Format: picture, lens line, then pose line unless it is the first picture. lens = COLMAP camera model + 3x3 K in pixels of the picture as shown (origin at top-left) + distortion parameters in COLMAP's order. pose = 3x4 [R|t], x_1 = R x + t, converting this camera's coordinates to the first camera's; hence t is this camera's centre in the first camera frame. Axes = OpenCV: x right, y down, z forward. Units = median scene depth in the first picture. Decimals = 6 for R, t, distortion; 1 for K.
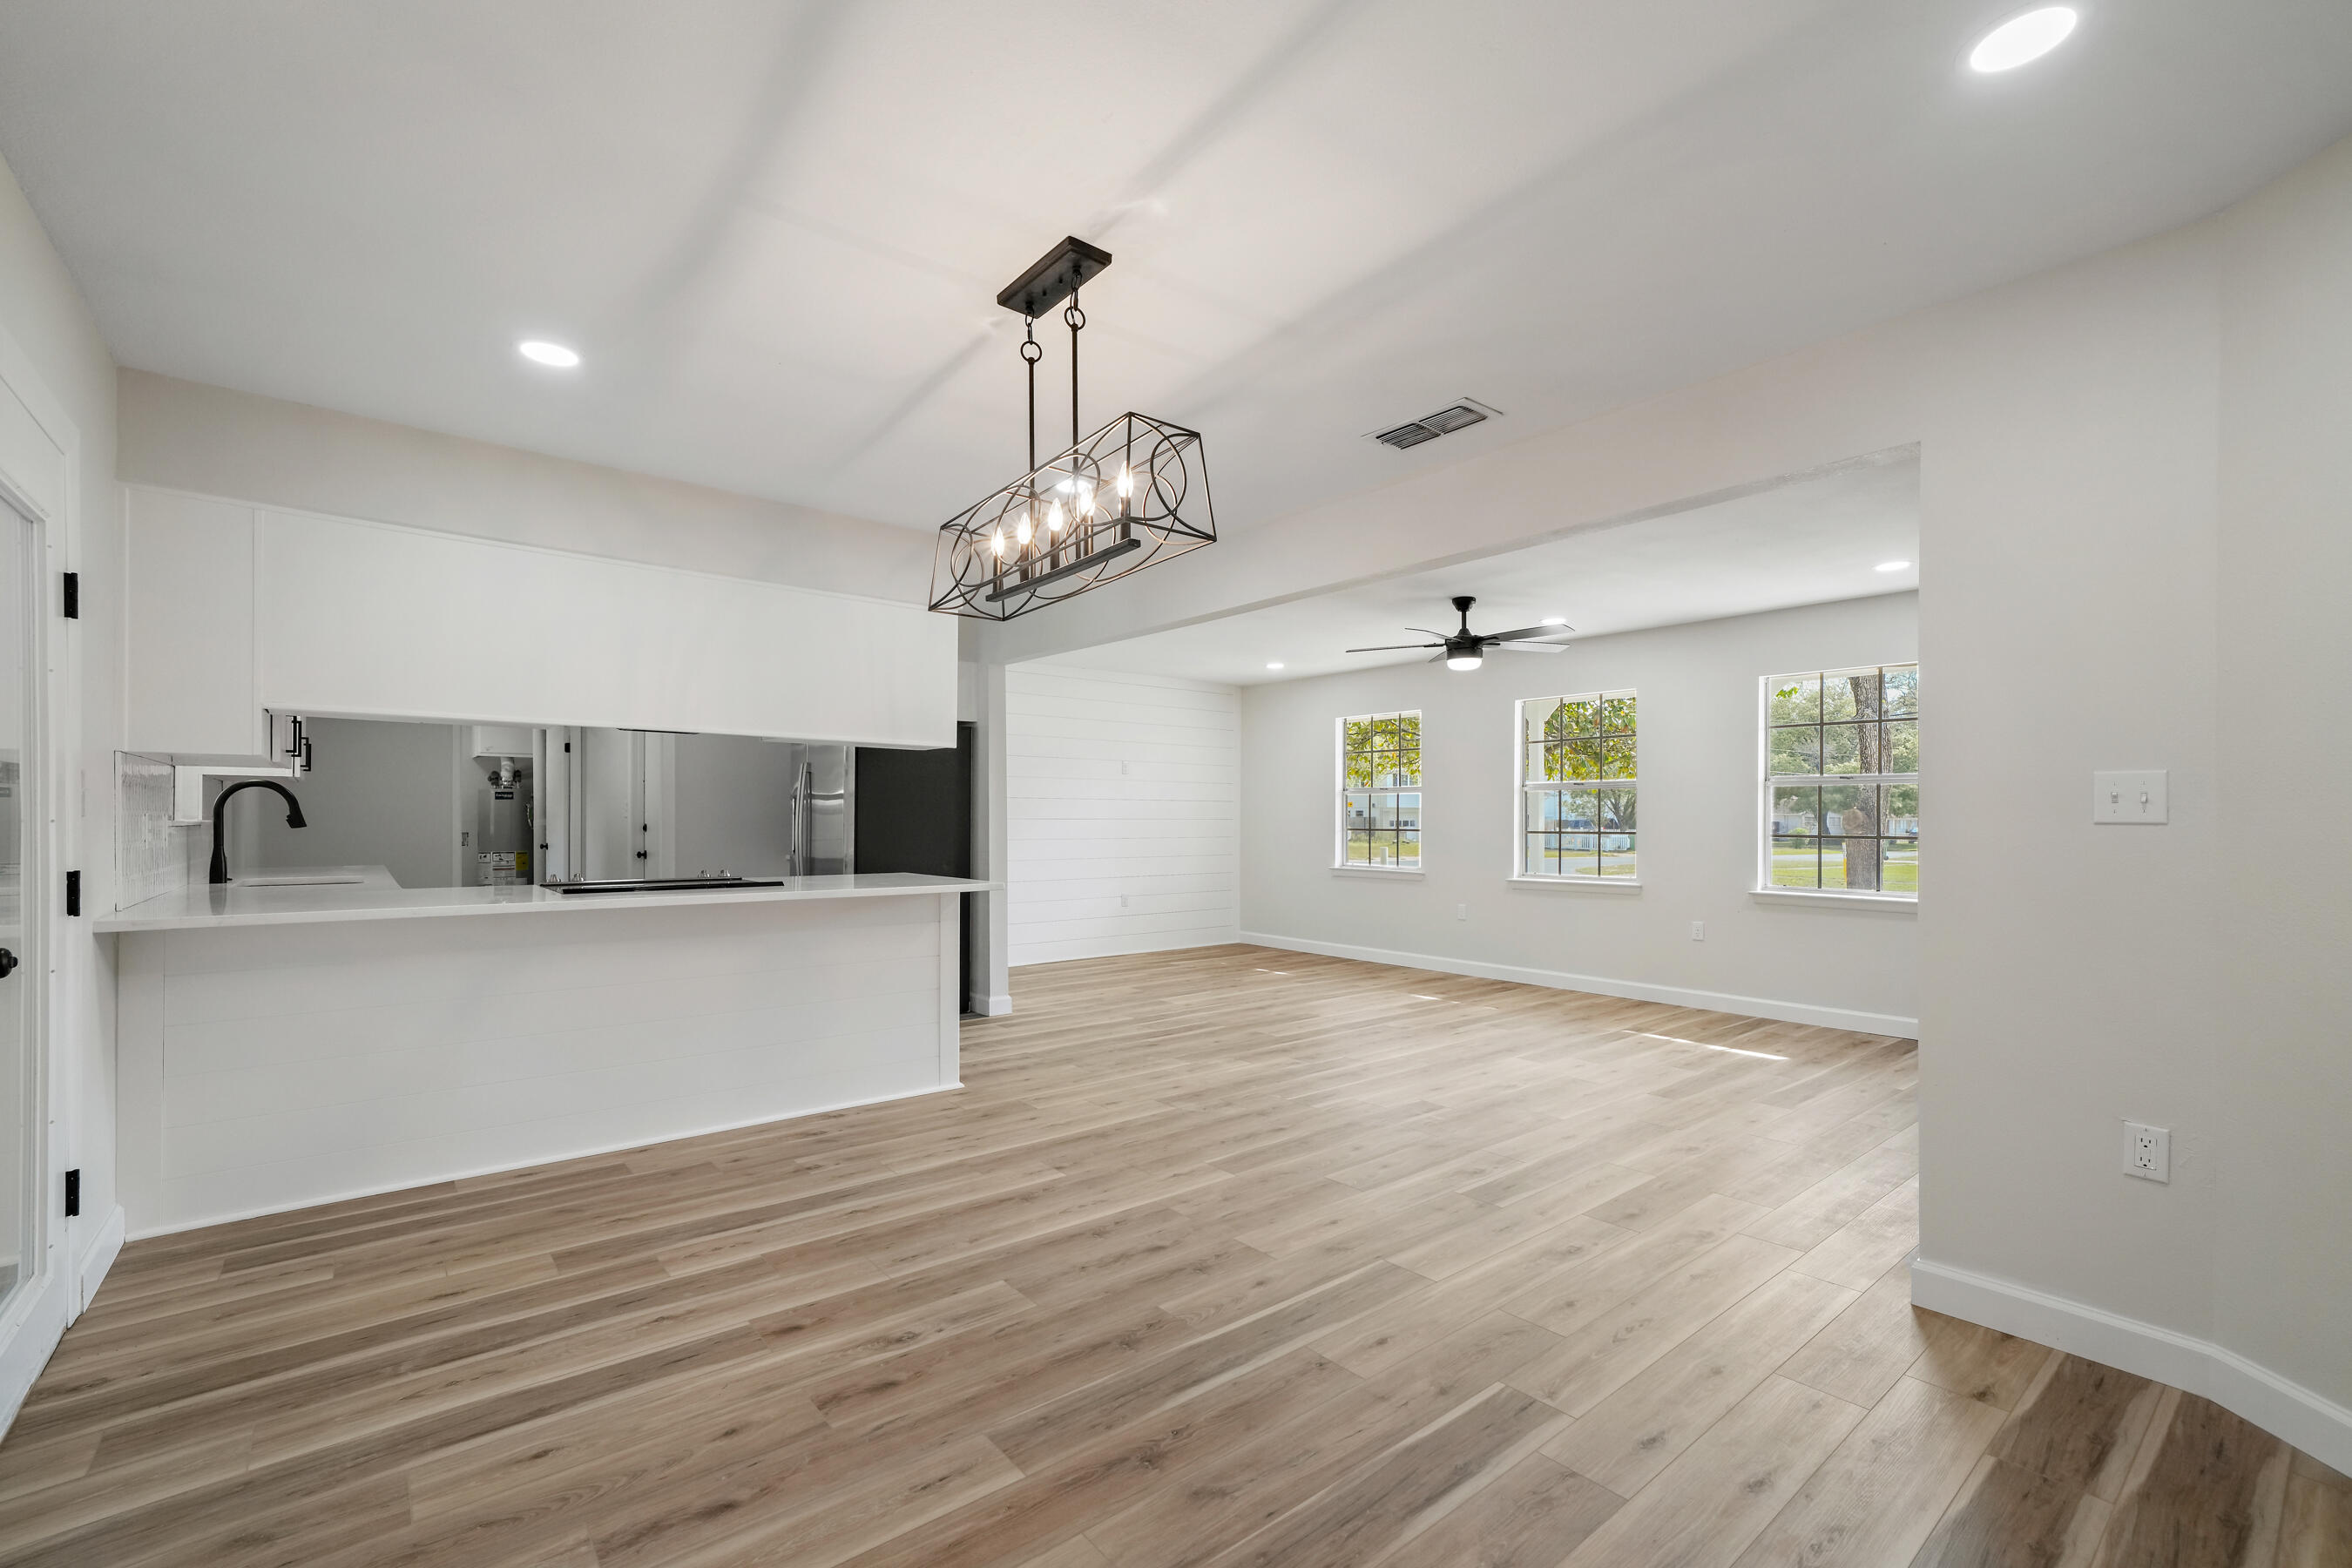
lens RADIAL K [[986.5, 0, 1164.2], [0, 986.5, 818.9], [0, 0, 1]] dist [0.002258, 0.001790]
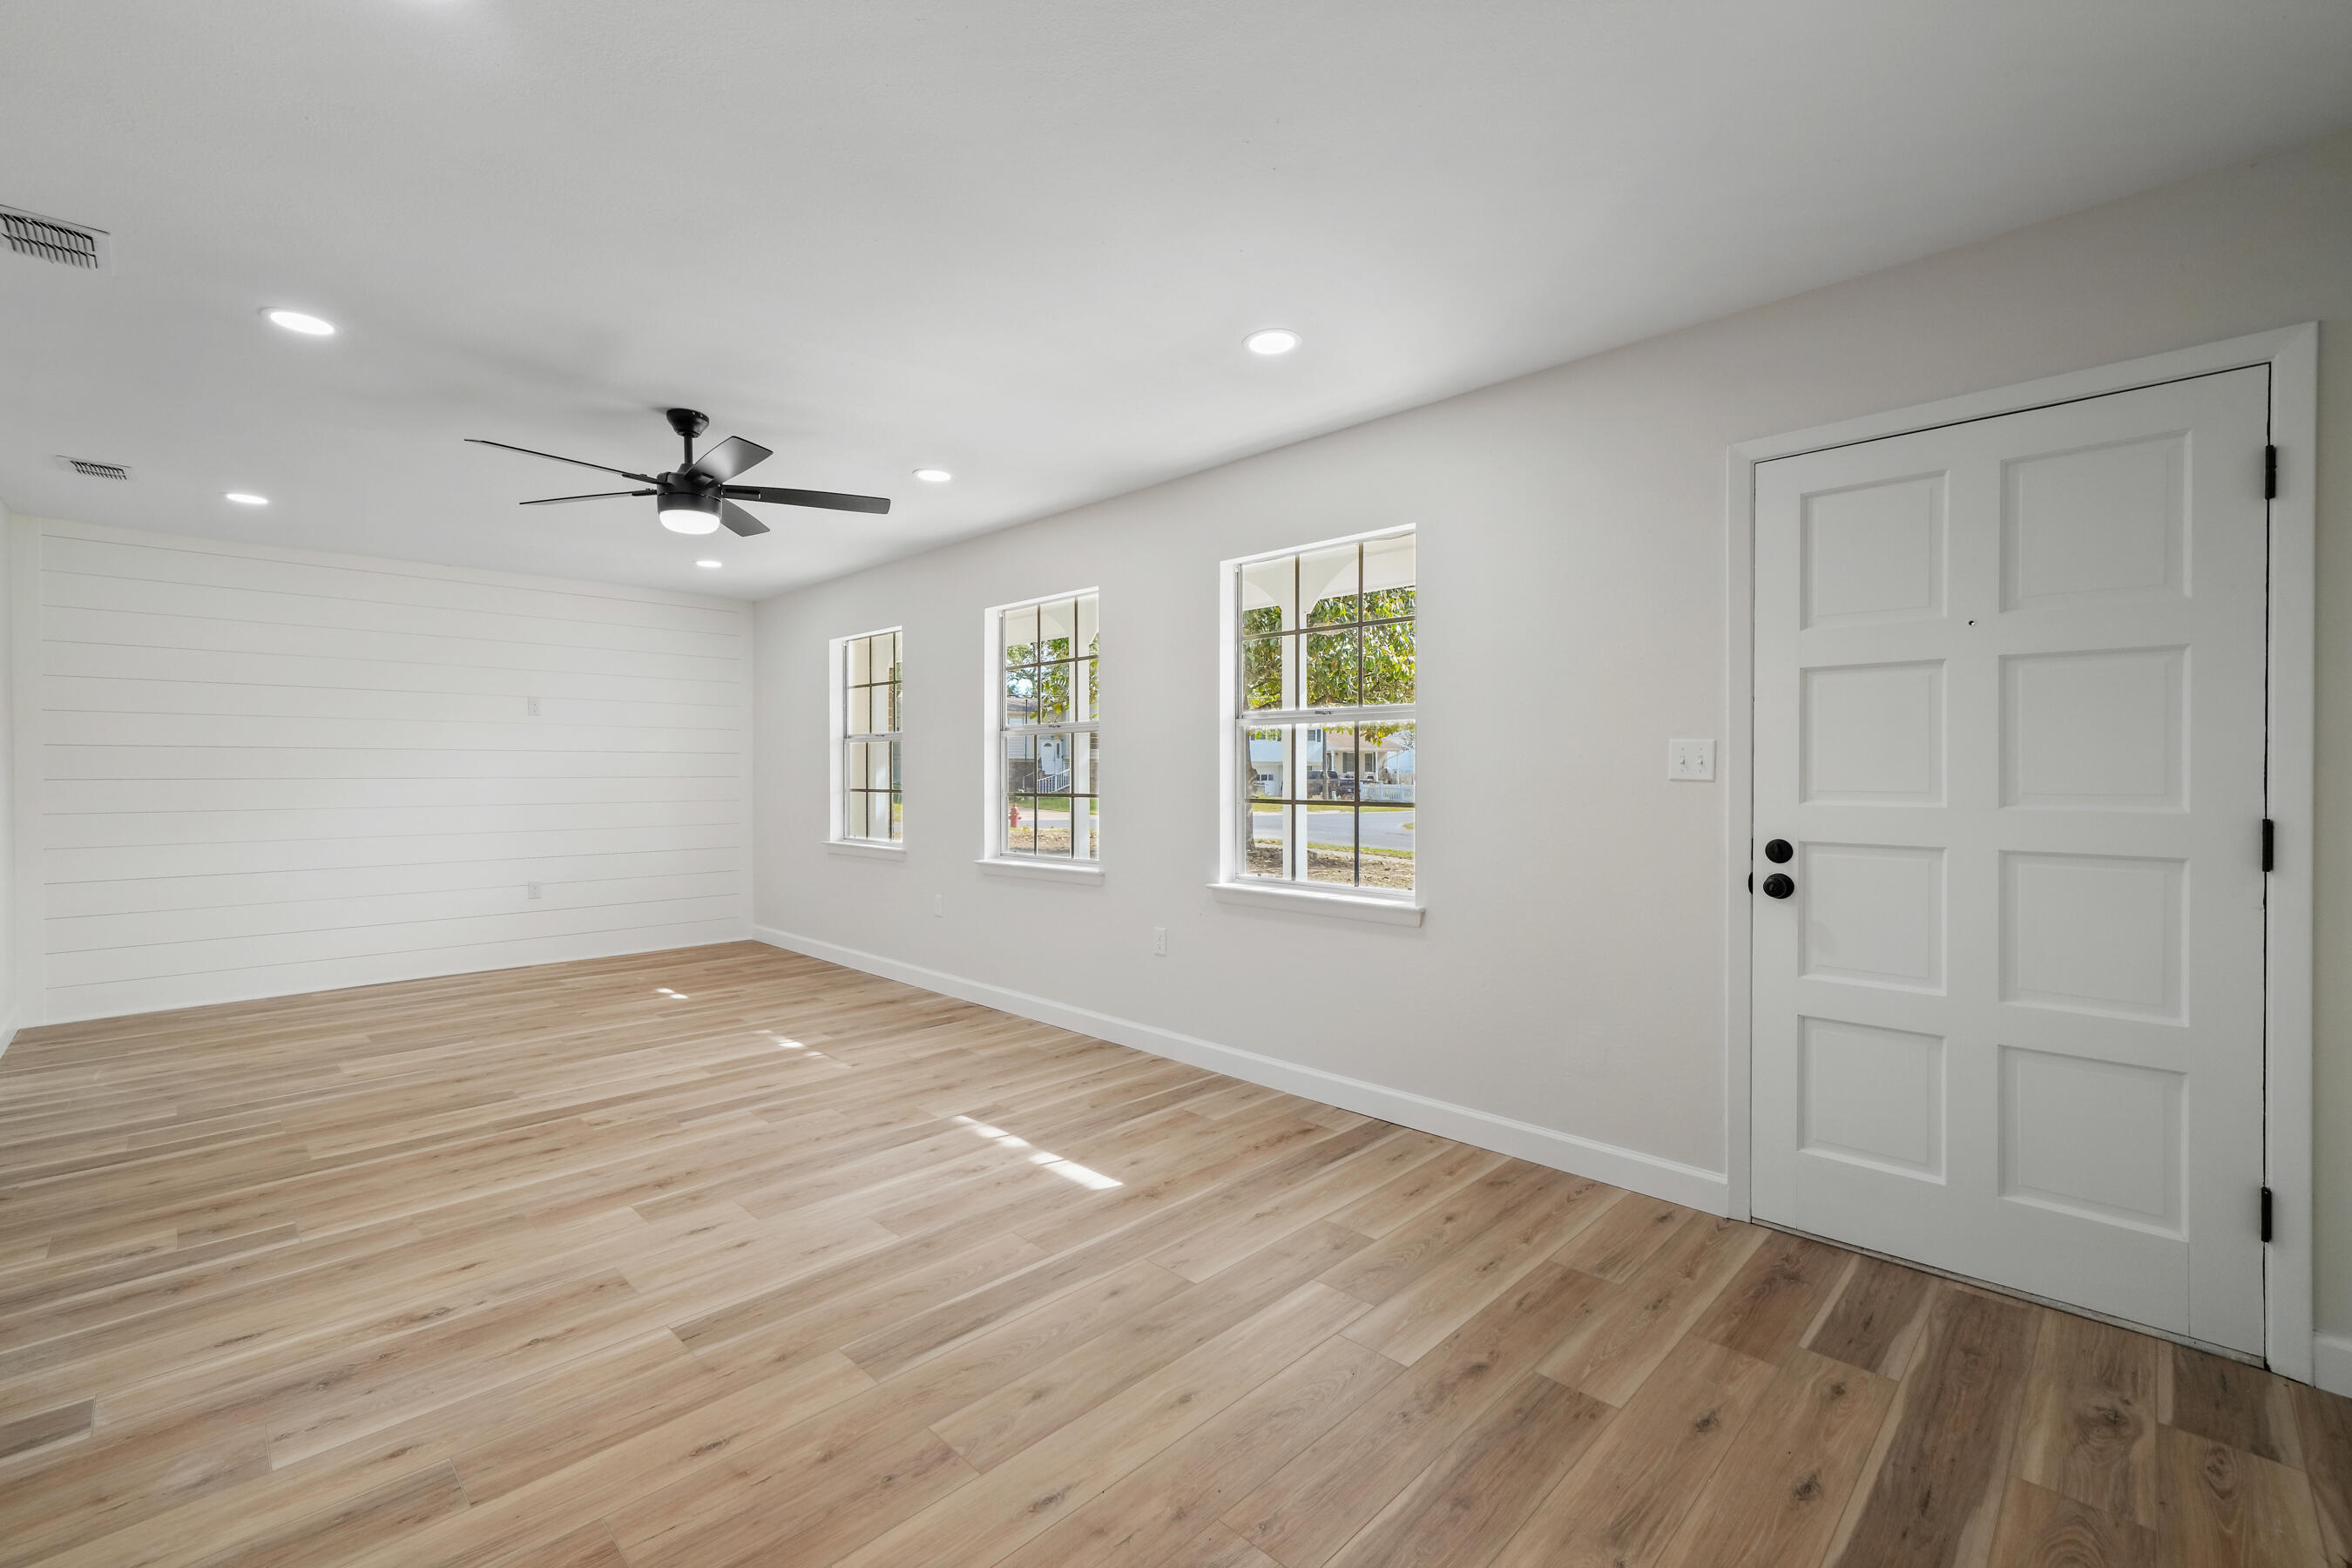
lens RADIAL K [[986.5, 0, 1156.1], [0, 986.5, 779.3], [0, 0, 1]] dist [0.002258, 0.001790]
pose [[0.994582, -0.003092, 0.103911, 0.595068], [0.002575, 0.999984, 0.005113, -0.001596], [-0.103926, -0.004818, 0.994573, 0.417317]]
